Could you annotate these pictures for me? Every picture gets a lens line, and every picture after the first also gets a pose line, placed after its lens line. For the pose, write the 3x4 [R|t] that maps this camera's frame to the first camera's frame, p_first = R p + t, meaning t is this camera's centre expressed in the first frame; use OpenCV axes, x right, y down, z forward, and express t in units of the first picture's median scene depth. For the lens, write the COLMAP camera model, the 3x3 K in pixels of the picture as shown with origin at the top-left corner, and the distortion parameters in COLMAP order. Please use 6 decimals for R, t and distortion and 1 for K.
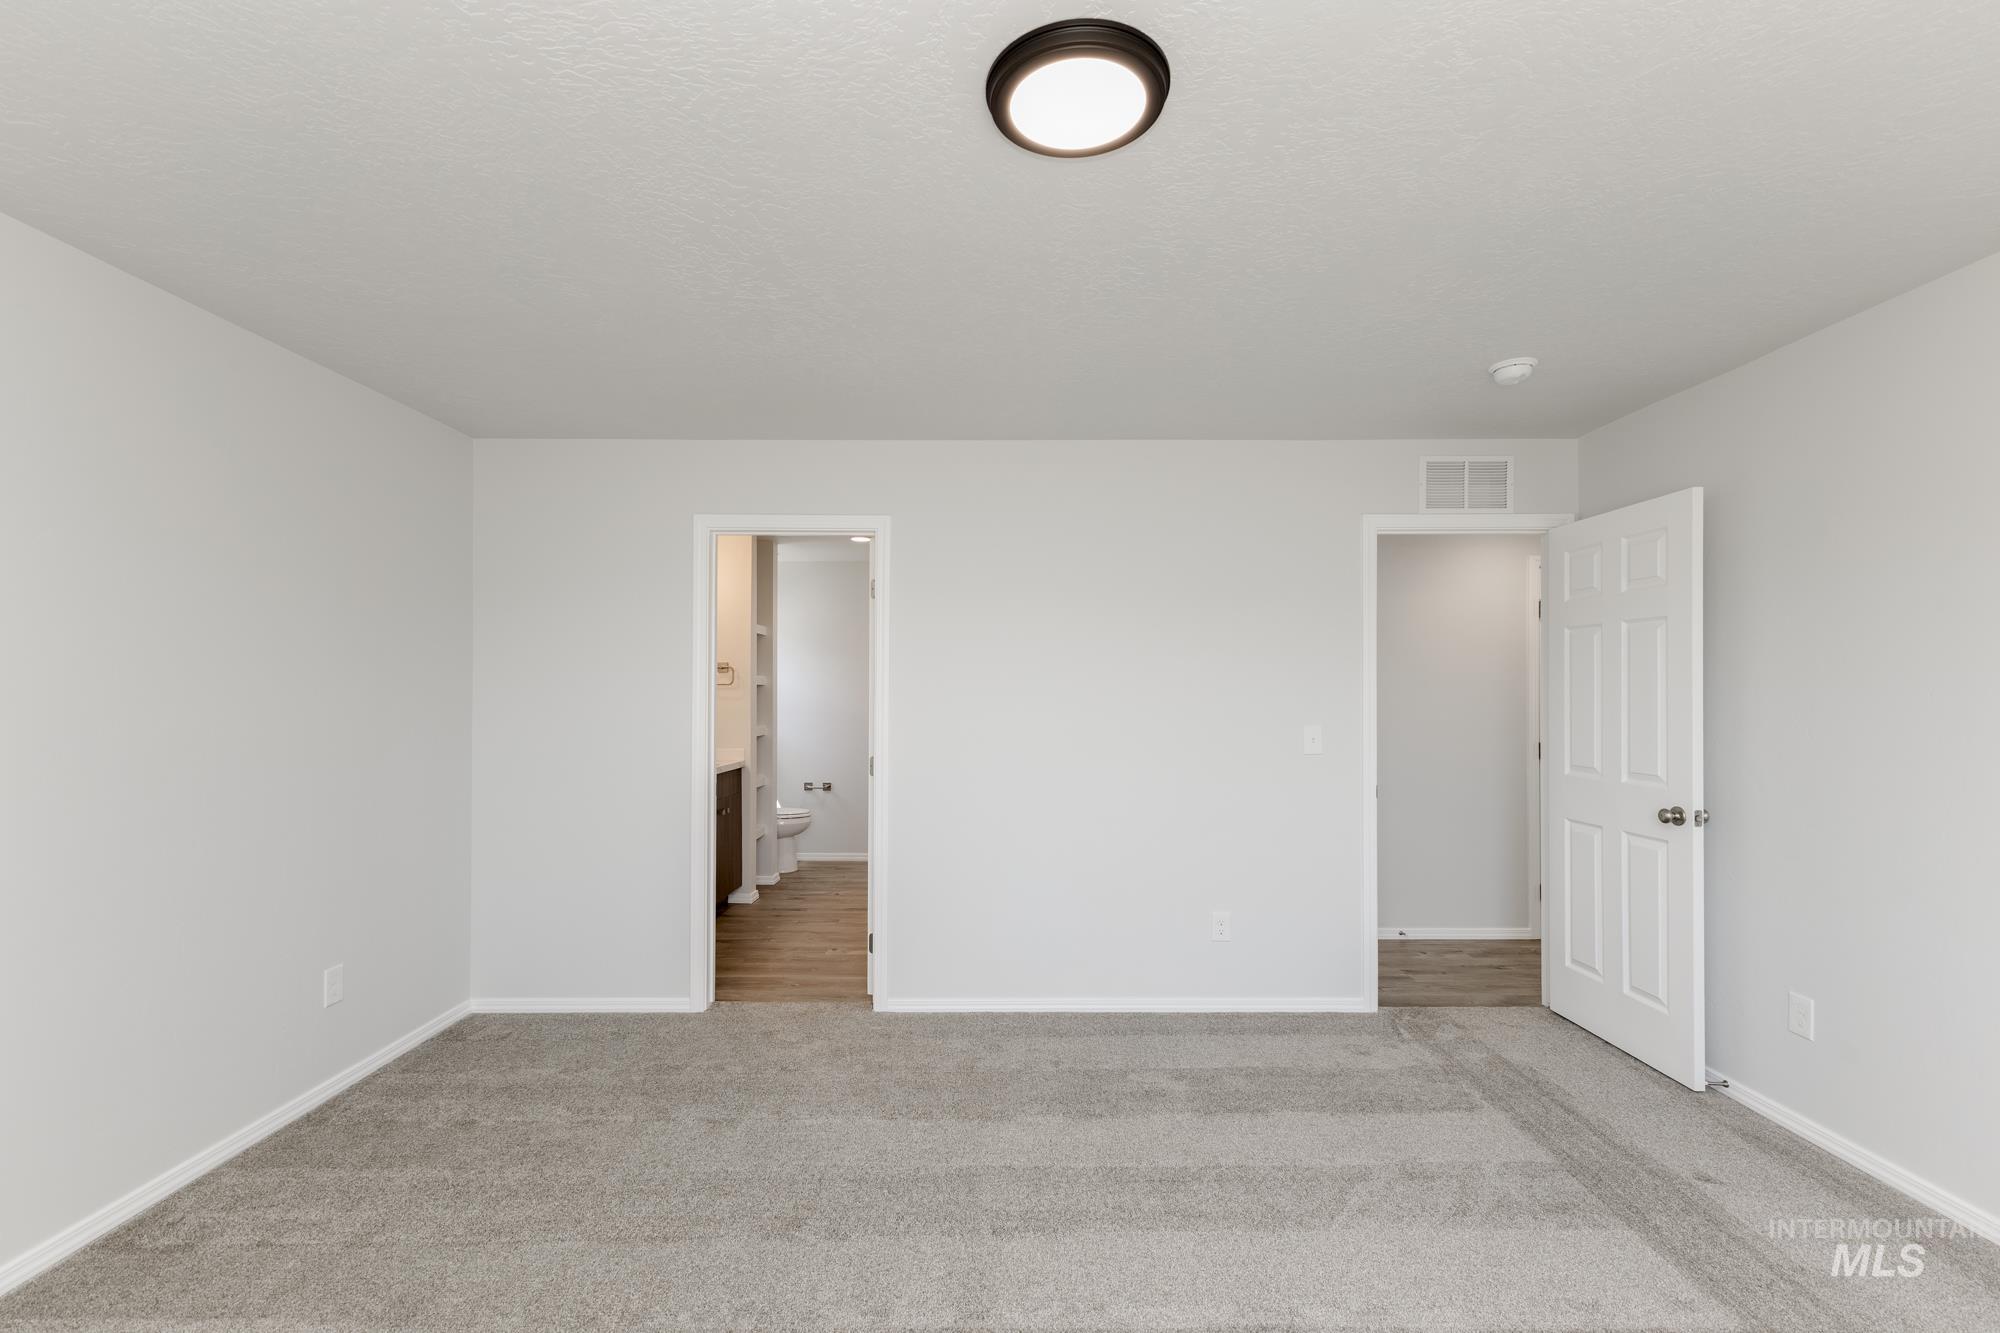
lens RADIAL K [[865.2, 0, 1000.9], [0, 865.2, 660.2], [0, 0, 1]] dist [0.003508, -0.000659]
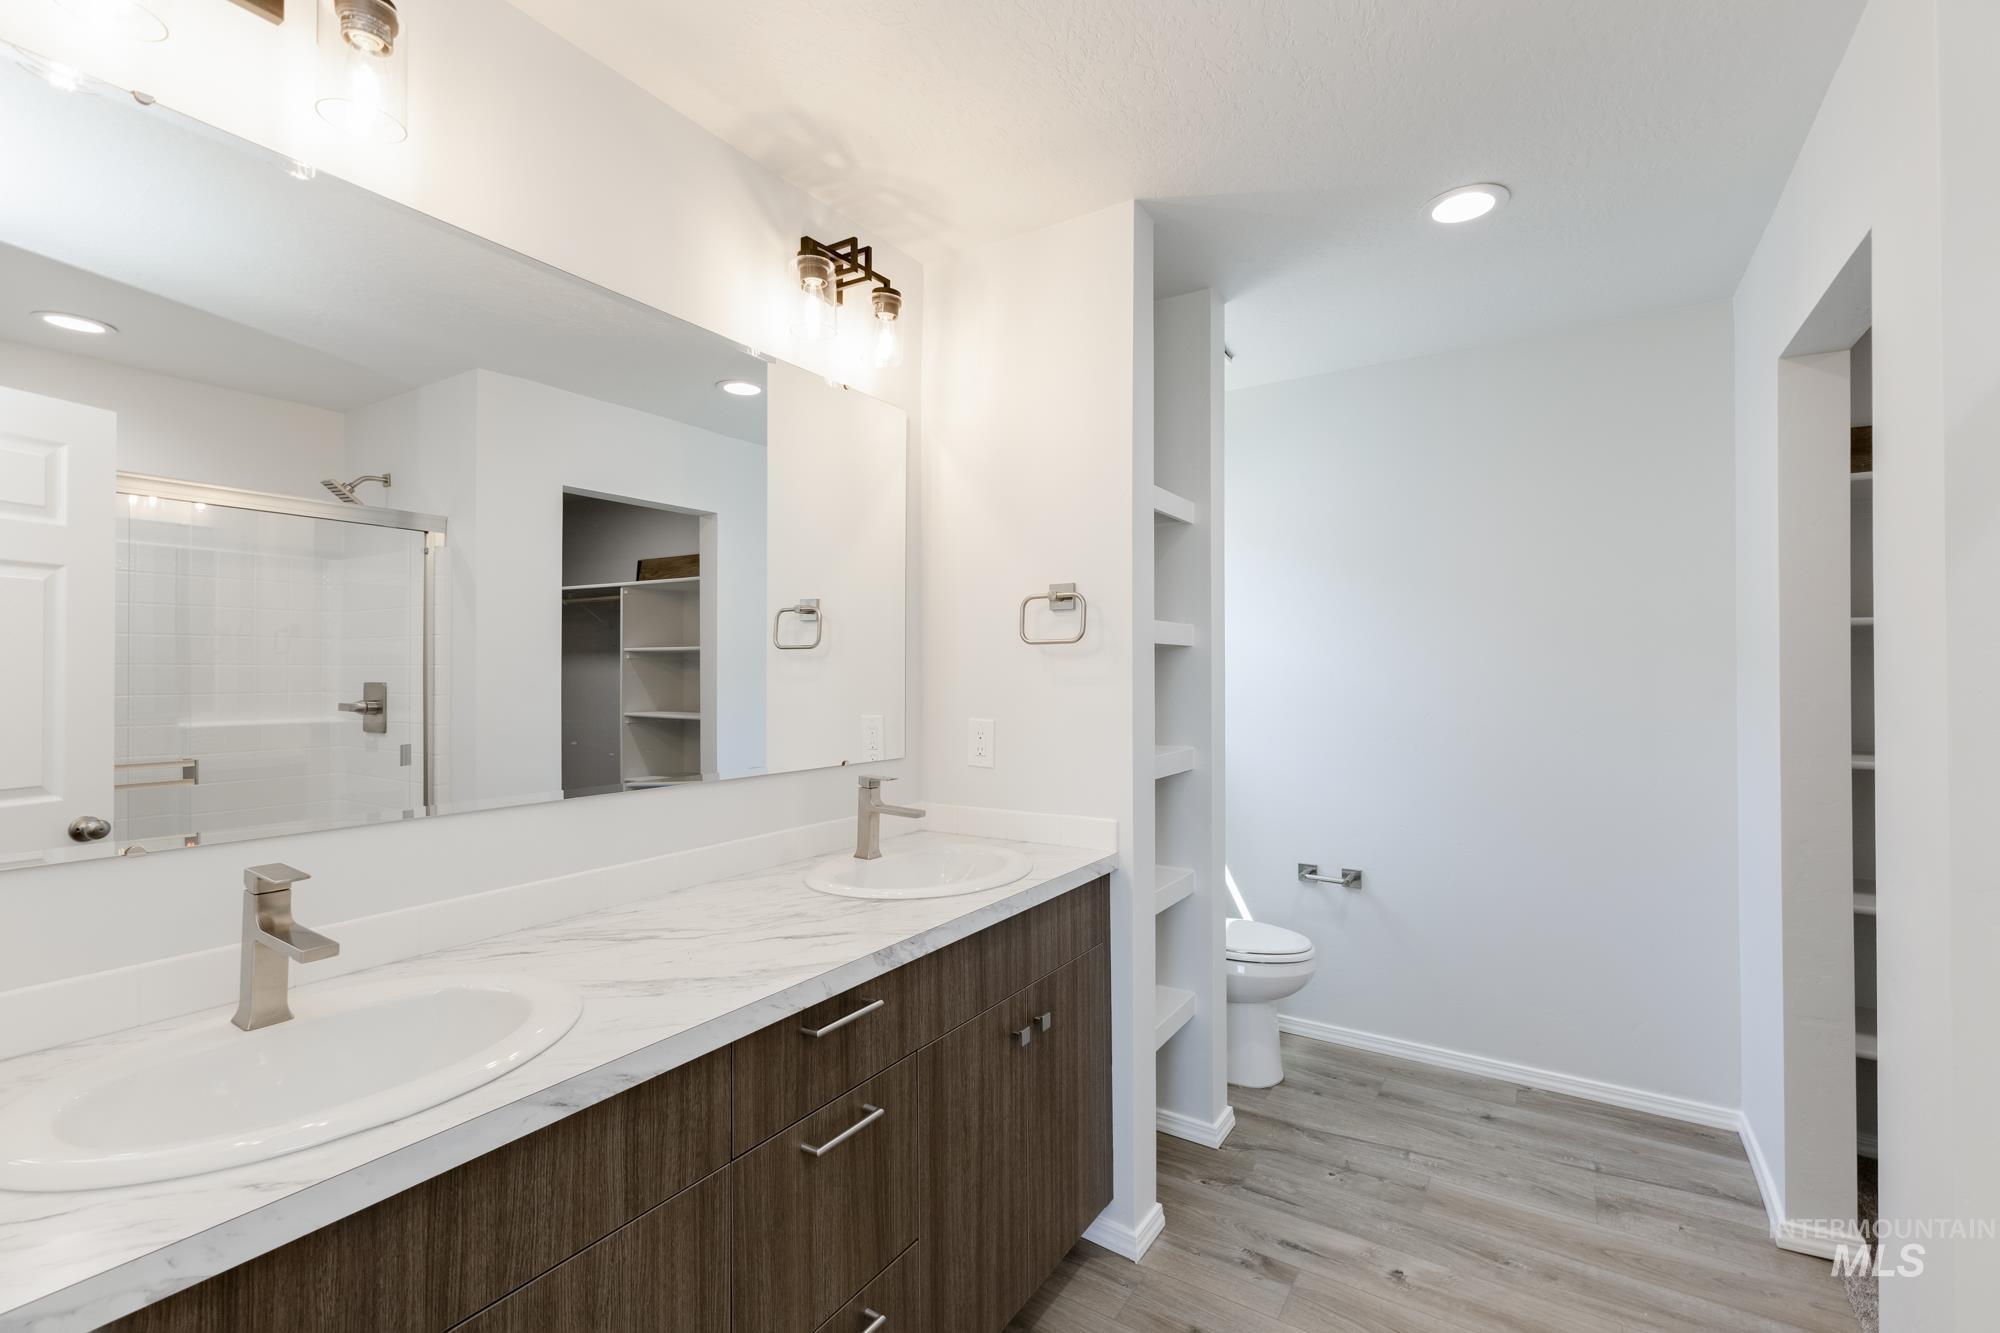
lens RADIAL K [[883.5, 0, 1040.5], [0, 883.5, 662.5], [0, 0, 1]] dist [0.011368, -0.000200]
pose [[0.857422, -0.009524, -0.514525, -0.127123], [0.027077, 0.999279, 0.026625, 0.026227], [0.513901, -0.036761, 0.857062, 0.656003]]
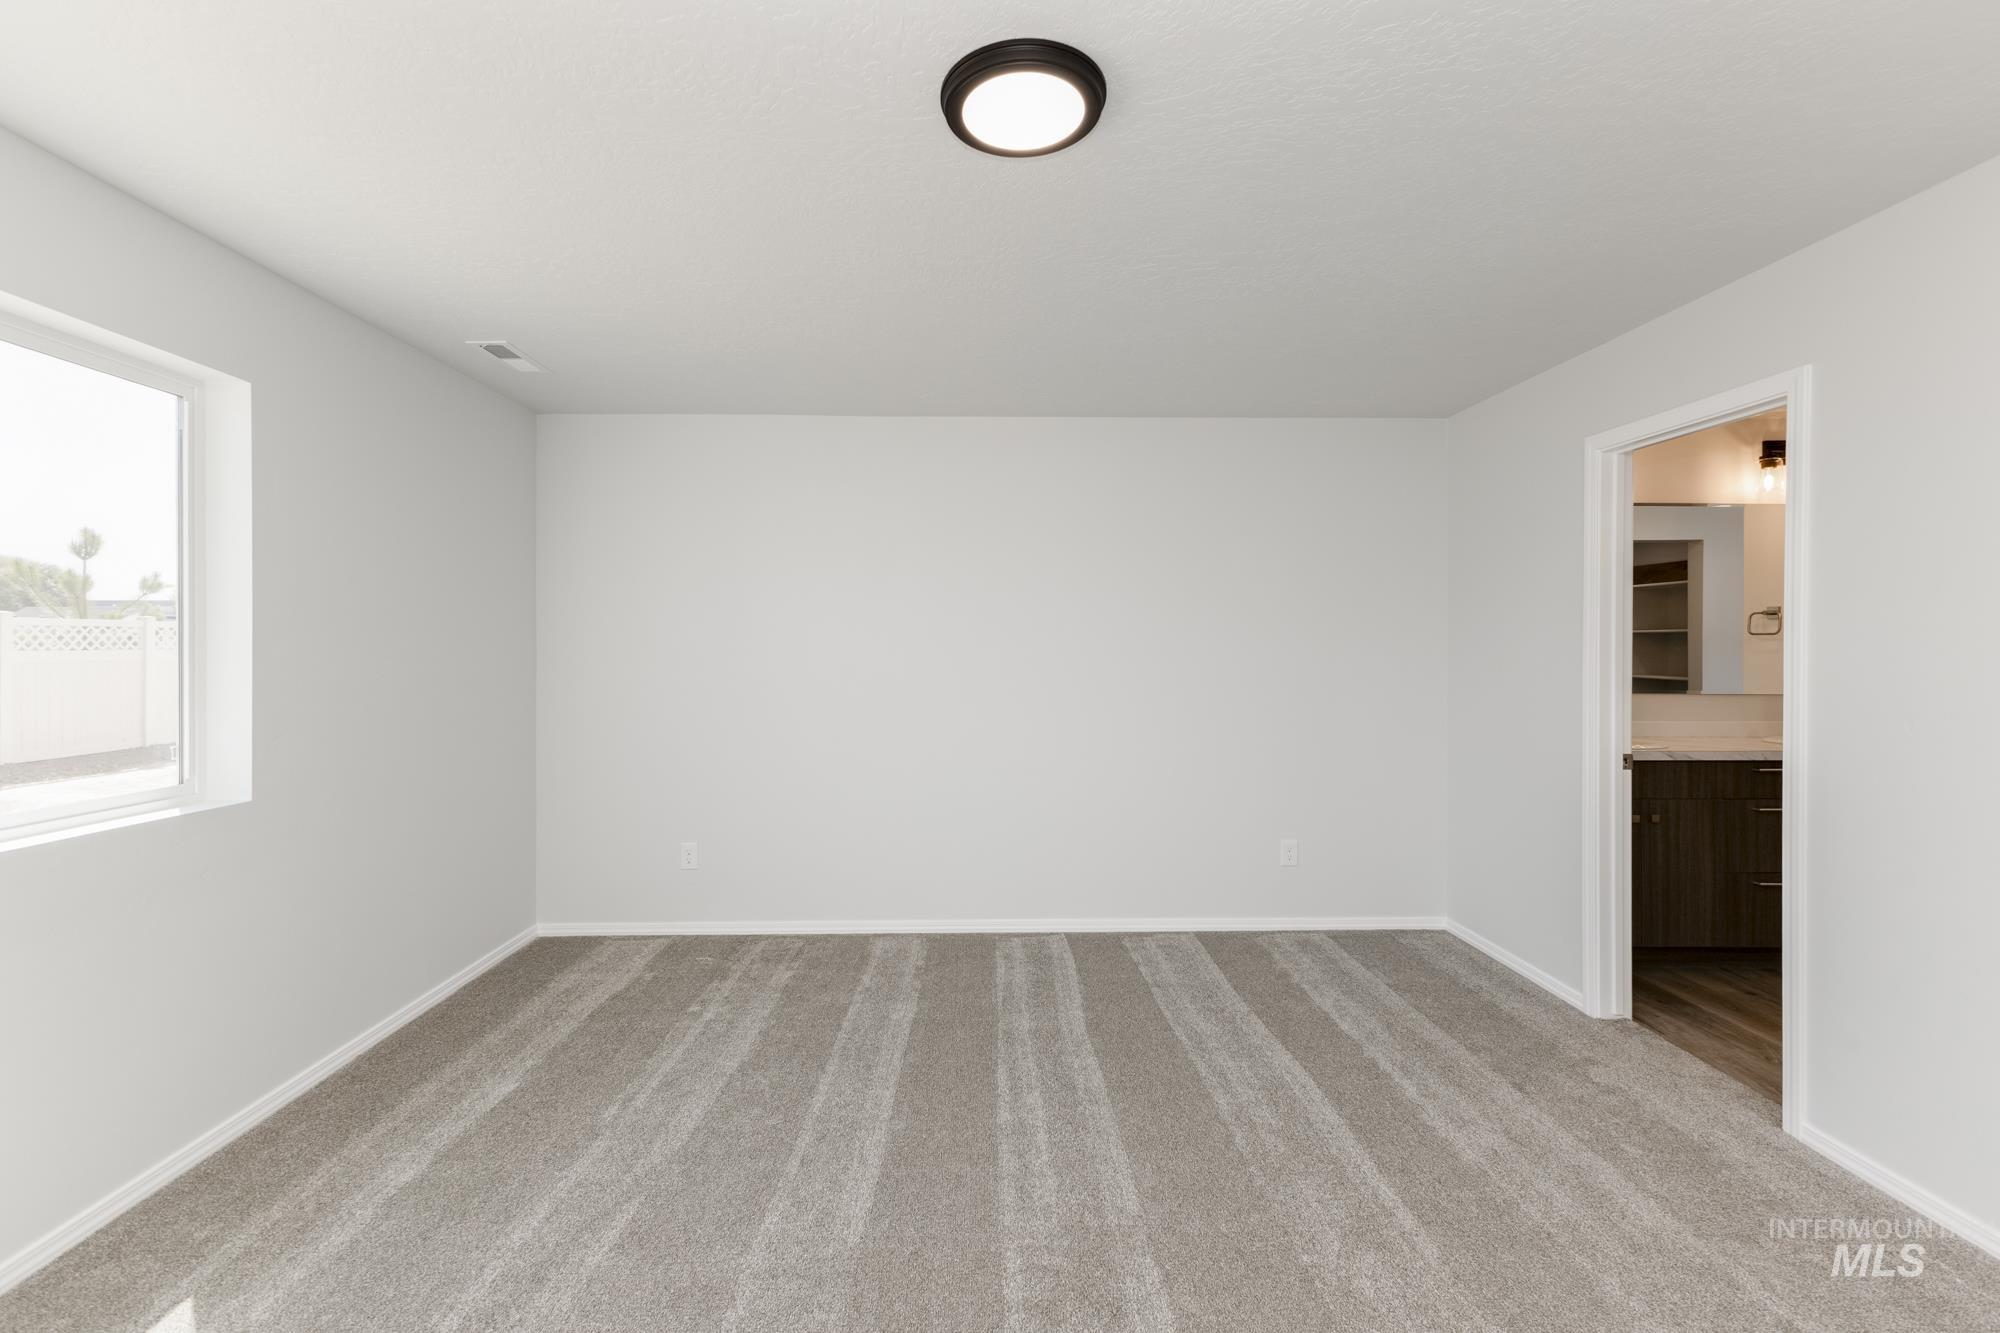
lens RADIAL K [[880.8, 0, 985.7], [0, 880.8, 638.3], [0, 0, 1]] dist [0.013915, 0.000147]
pose [[0.012789, -0.009109, -0.999877, 0.340677], [0.043622, 0.999012, -0.008543, 0.006869], [0.998966, -0.043508, 0.013173, 0.256119]]
